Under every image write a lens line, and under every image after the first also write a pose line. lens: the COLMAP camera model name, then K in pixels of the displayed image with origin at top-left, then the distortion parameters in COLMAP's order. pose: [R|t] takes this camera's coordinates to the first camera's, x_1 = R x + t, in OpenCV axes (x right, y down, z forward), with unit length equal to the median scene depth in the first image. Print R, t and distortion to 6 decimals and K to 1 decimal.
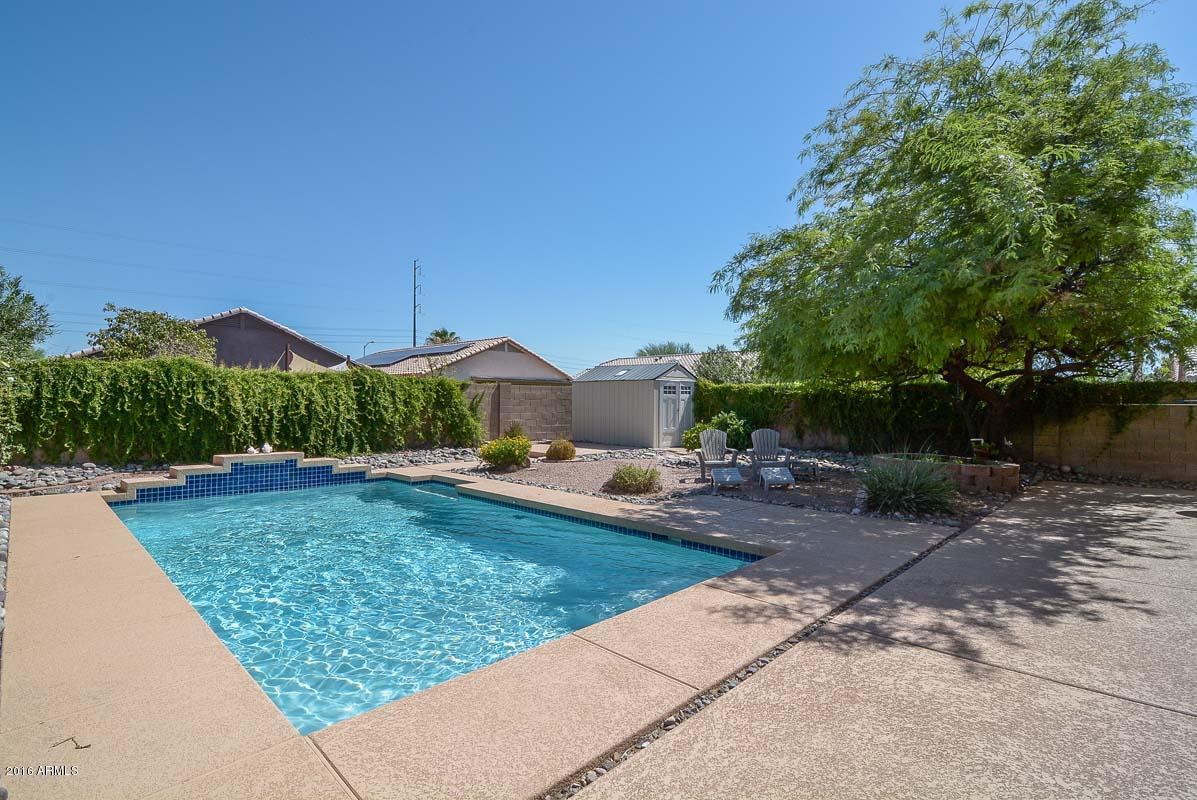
lens RADIAL K [[578.4, 0, 600.9], [0, 578.4, 399.0], [0, 0, 1]] dist [0.000380, -0.014589]
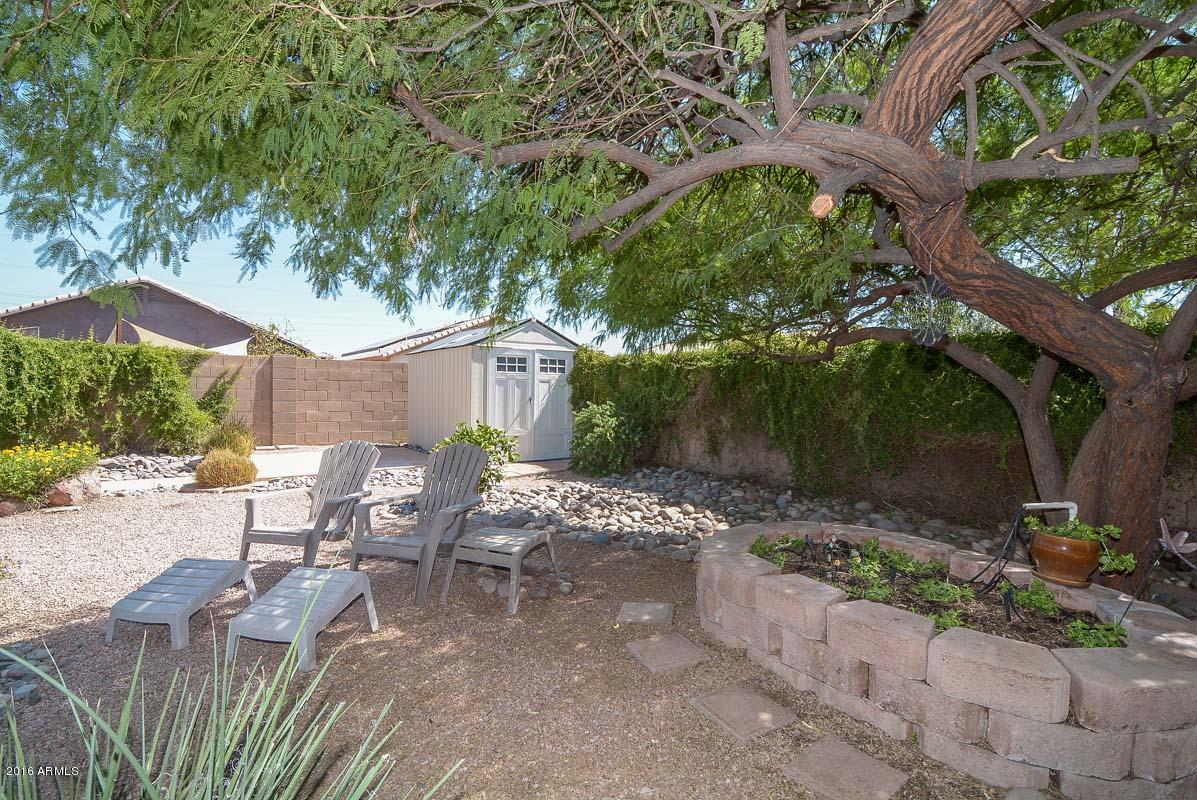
lens RADIAL K [[578.4, 0, 600.9], [0, 578.4, 399.0], [0, 0, 1]] dist [0.000380, -0.014589]
pose [[0.982862, 0.010817, -0.184025, 0.317758], [-0.009068, 0.999905, 0.010343, 0.012715], [0.184119, -0.008497, 0.982867, 0.448166]]
